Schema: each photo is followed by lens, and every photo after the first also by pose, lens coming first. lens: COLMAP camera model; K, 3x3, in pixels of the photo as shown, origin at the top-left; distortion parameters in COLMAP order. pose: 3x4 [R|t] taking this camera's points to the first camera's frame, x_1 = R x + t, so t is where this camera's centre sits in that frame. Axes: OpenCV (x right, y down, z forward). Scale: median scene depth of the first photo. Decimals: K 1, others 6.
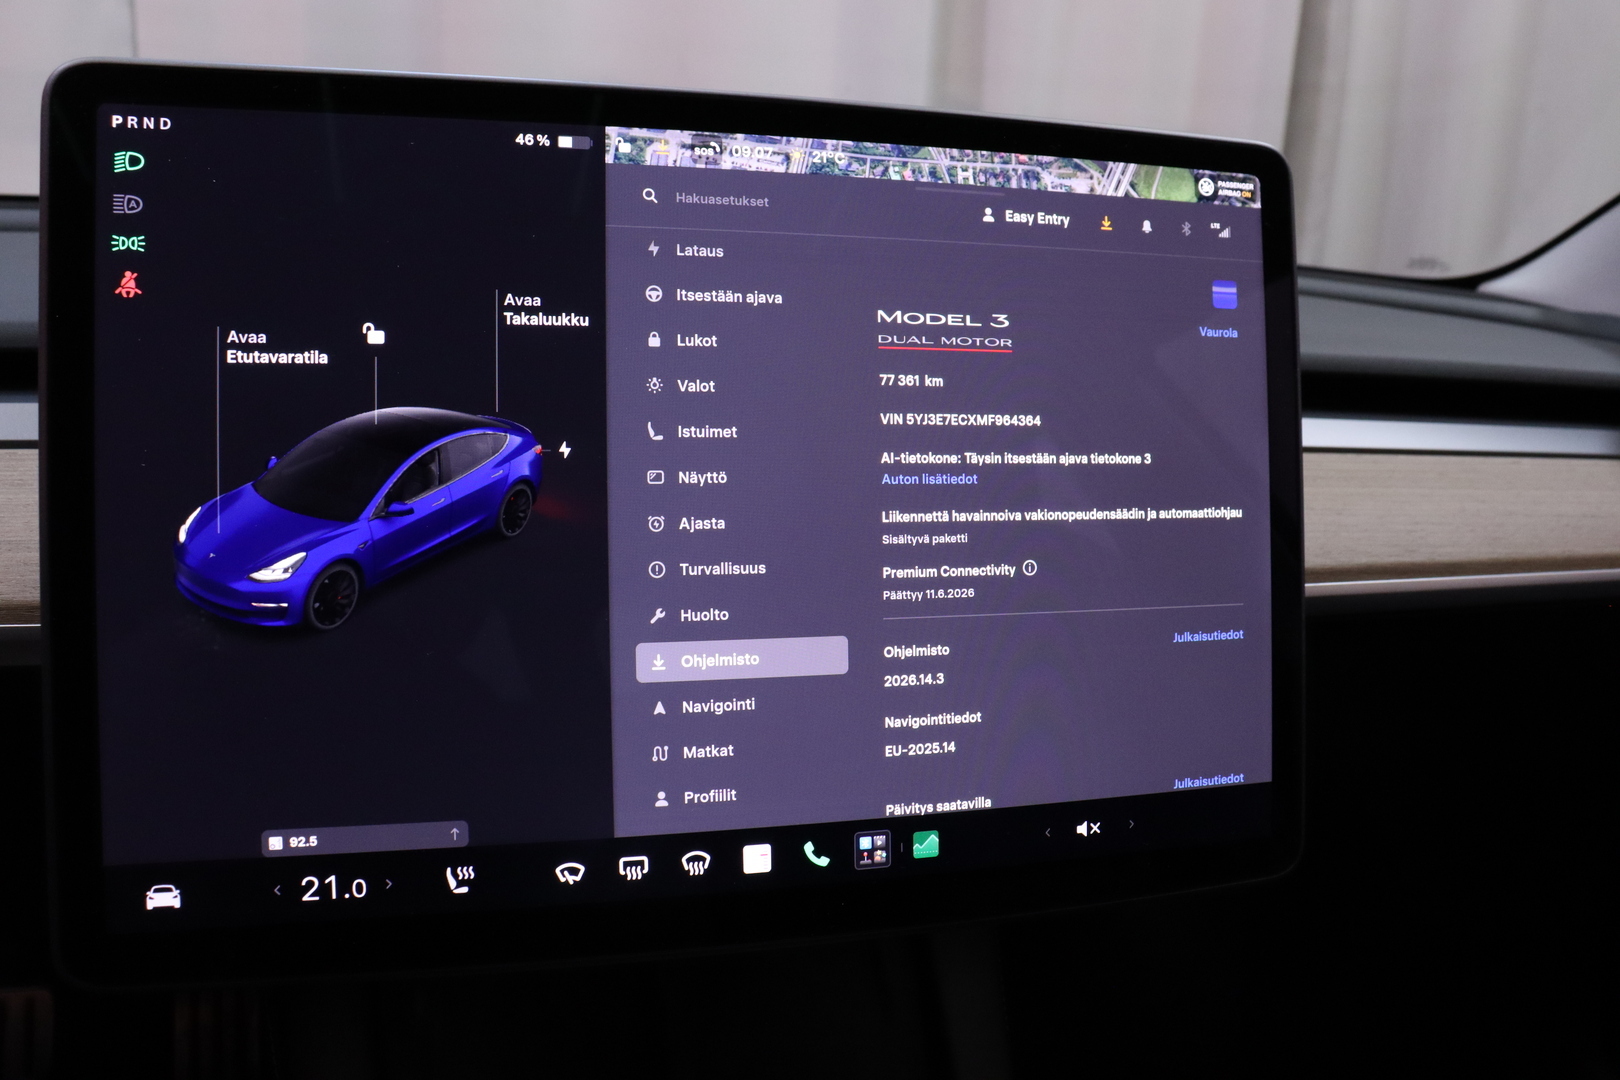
lens RADIAL K [[1311.8, 0, 819.2], [0, 1311.8, 525.5], [0, 0, 1]] dist [-0.171933, 0.129215]
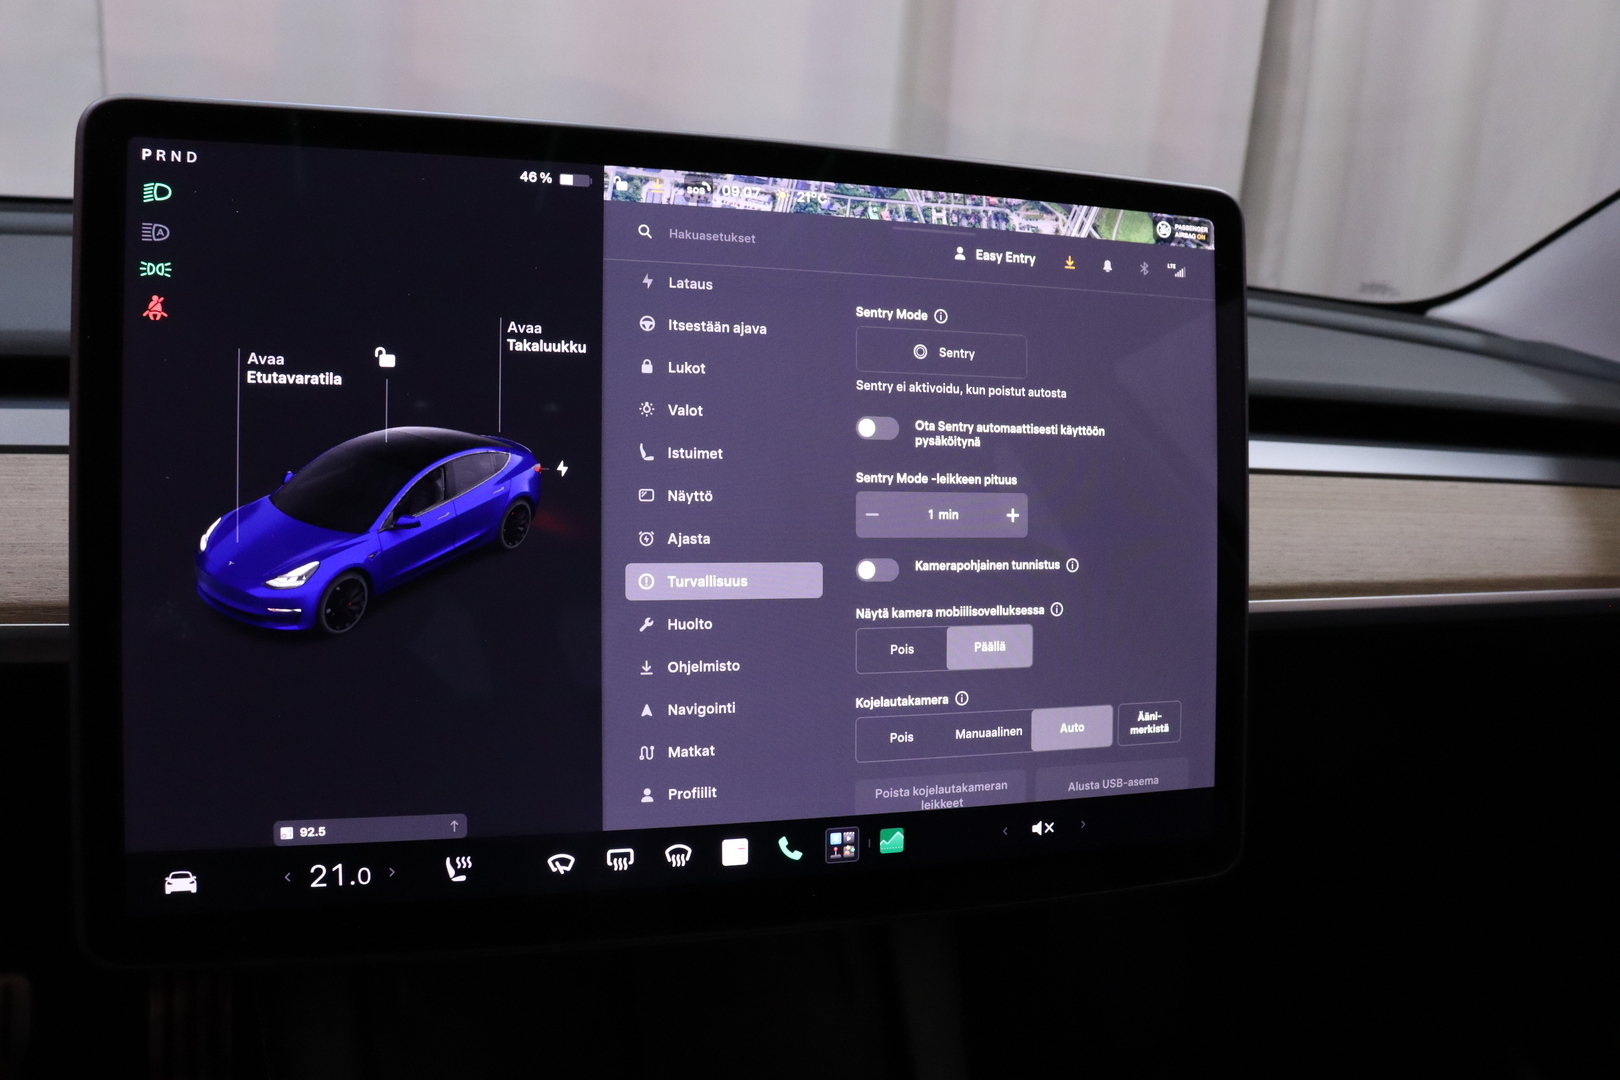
lens RADIAL K [[1311.8, 0, 812.6], [0, 1311.8, 534.5], [0, 0, 1]] dist [-0.171933, 0.129215]
pose [[0.999521, 0.015985, 0.026496, -0.016990], [-0.016166, 0.999847, 0.006640, -0.014471], [-0.026386, -0.007065, 0.999627, -0.076049]]
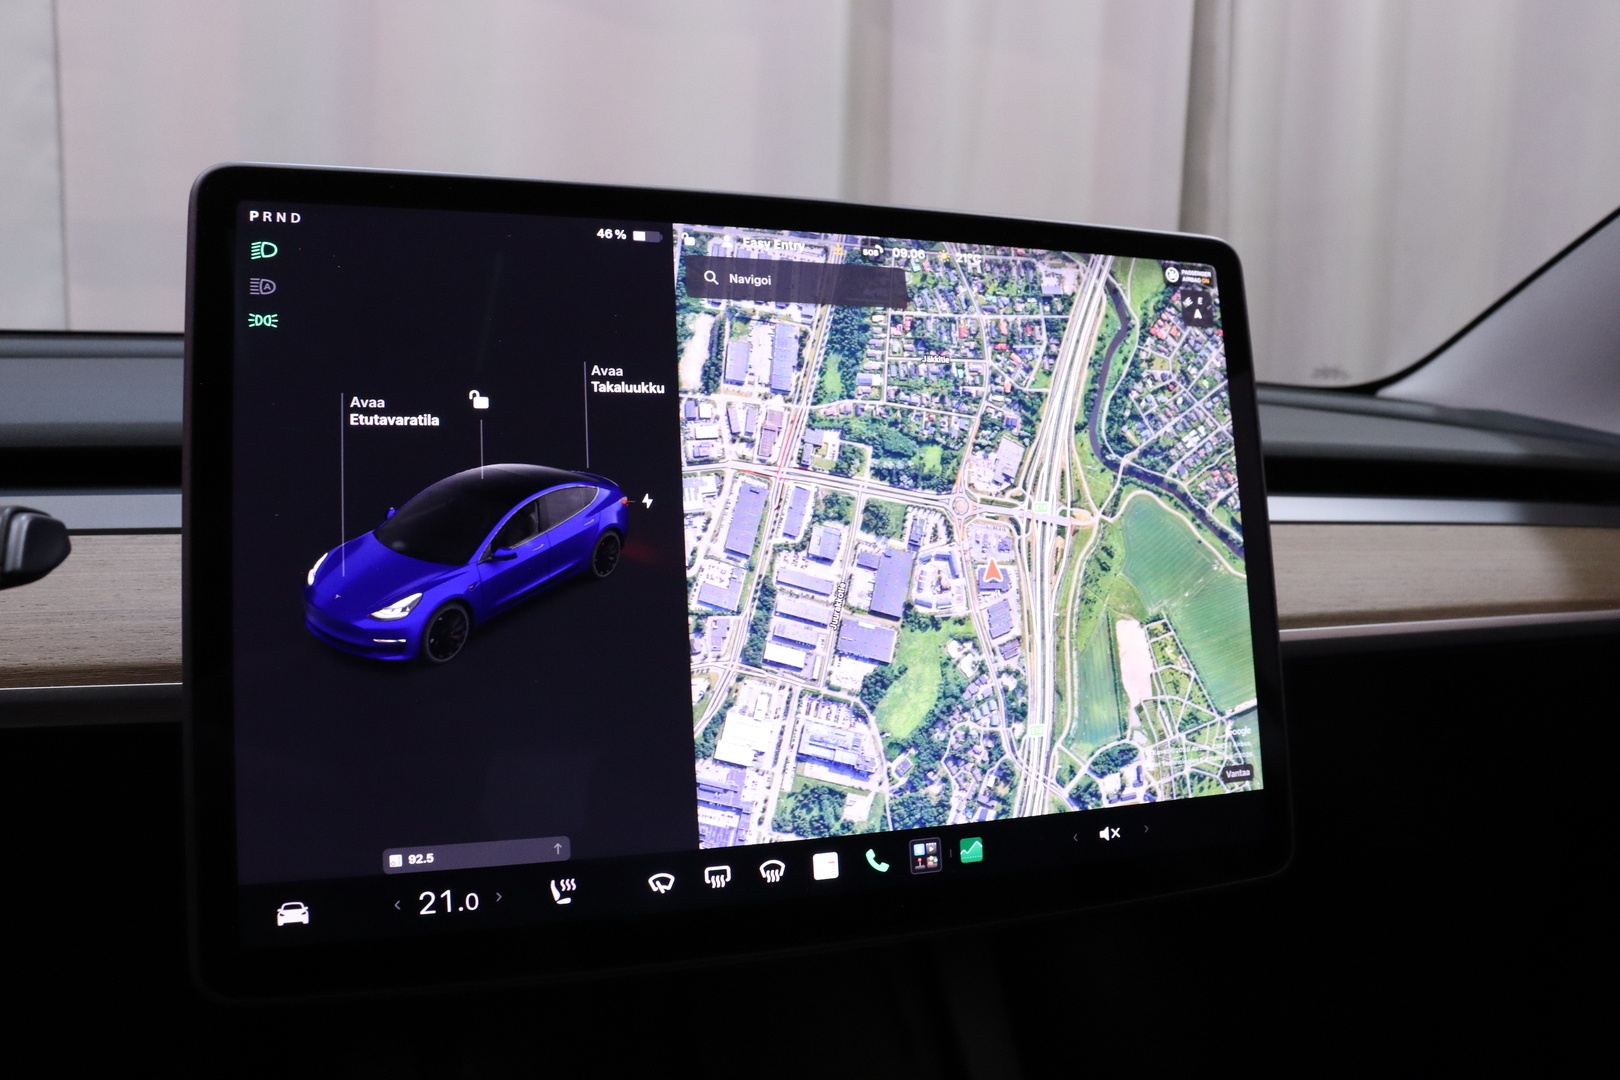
lens RADIAL K [[1311.8, 0, 816.7], [0, 1311.8, 540.2], [0, 0, 1]] dist [-0.171933, 0.129215]
pose [[0.996695, -0.031681, 0.074801, -0.134570], [0.039684, 0.993353, -0.108050, 0.104248], [-0.070881, 0.110662, 0.991327, -0.132319]]
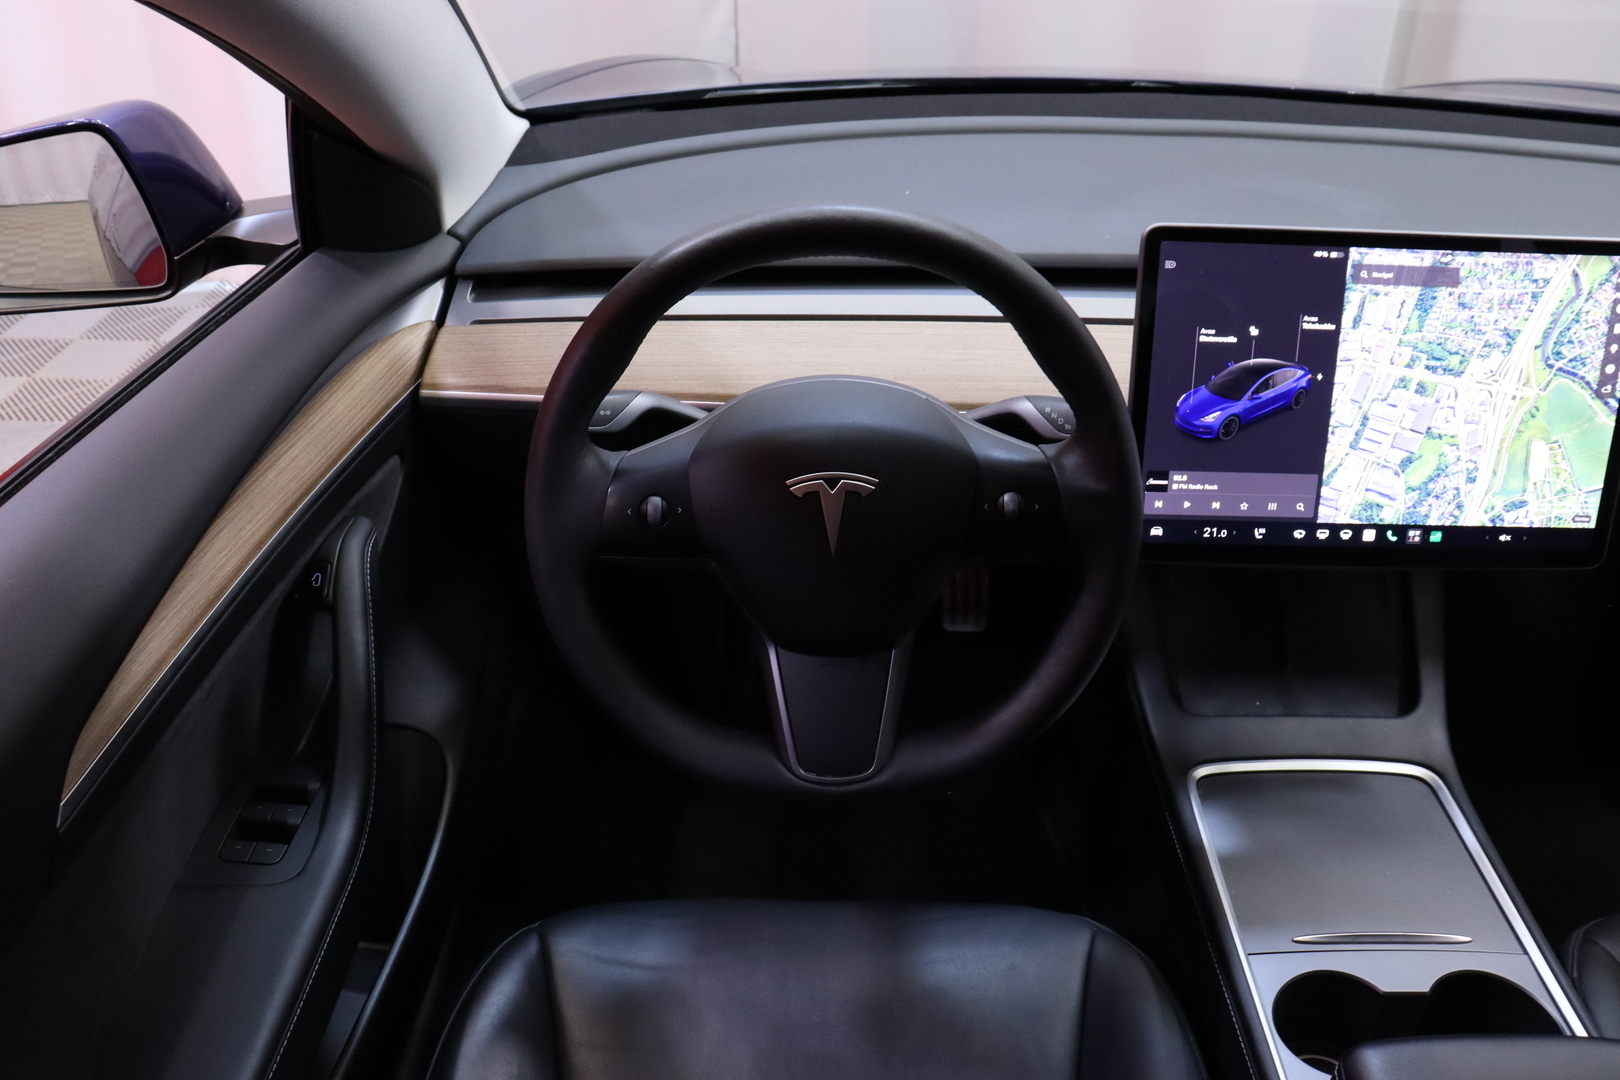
lens RADIAL K [[1311.8, 0, 779.8], [0, 1311.8, 538.8], [0, 0, 1]] dist [-0.171933, 0.129215]
pose [[0.950525, 0.112593, -0.289525, -0.445388], [-0.020512, 0.952718, 0.303161, -0.497140], [0.309970, -0.282224, 0.907892, -1.723068]]
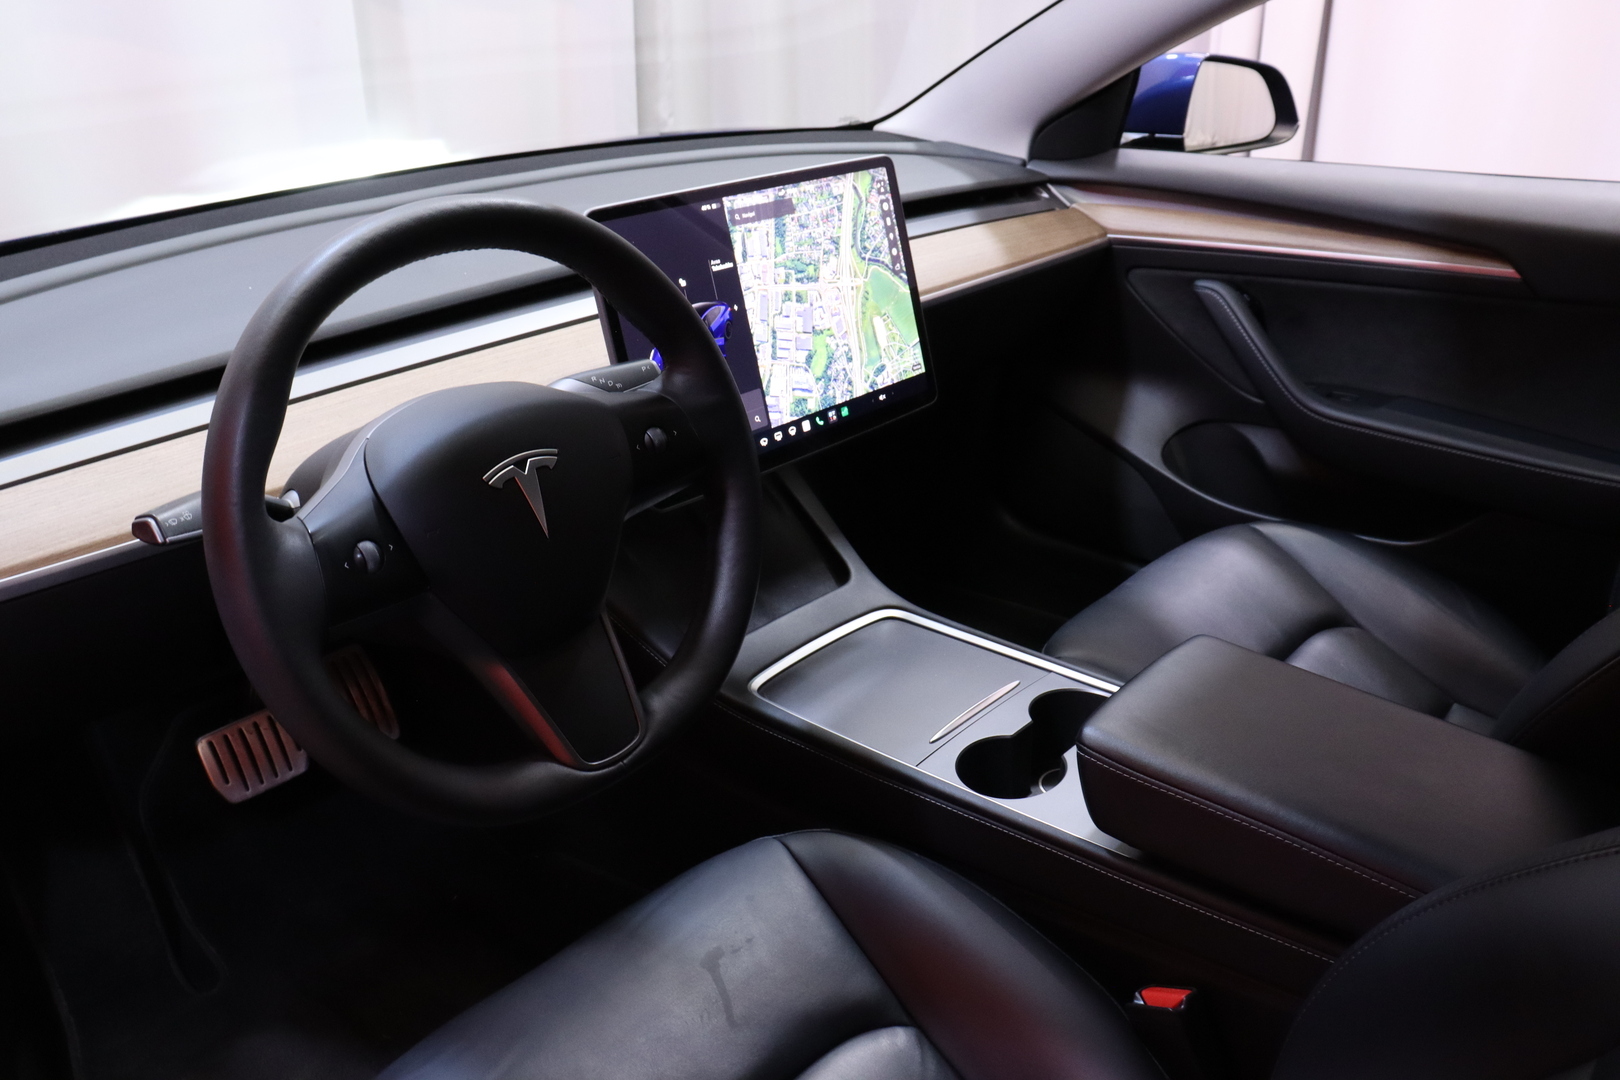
lens RADIAL K [[1311.8, 0, 799.9], [0, 1311.8, 549.7], [0, 0, 1]] dist [-0.171933, 0.129215]
pose [[0.851522, -0.284665, 0.440313, -1.578773], [0.191983, 0.950740, 0.243383, -0.234087], [-0.487906, -0.122713, 0.864227, -1.793722]]
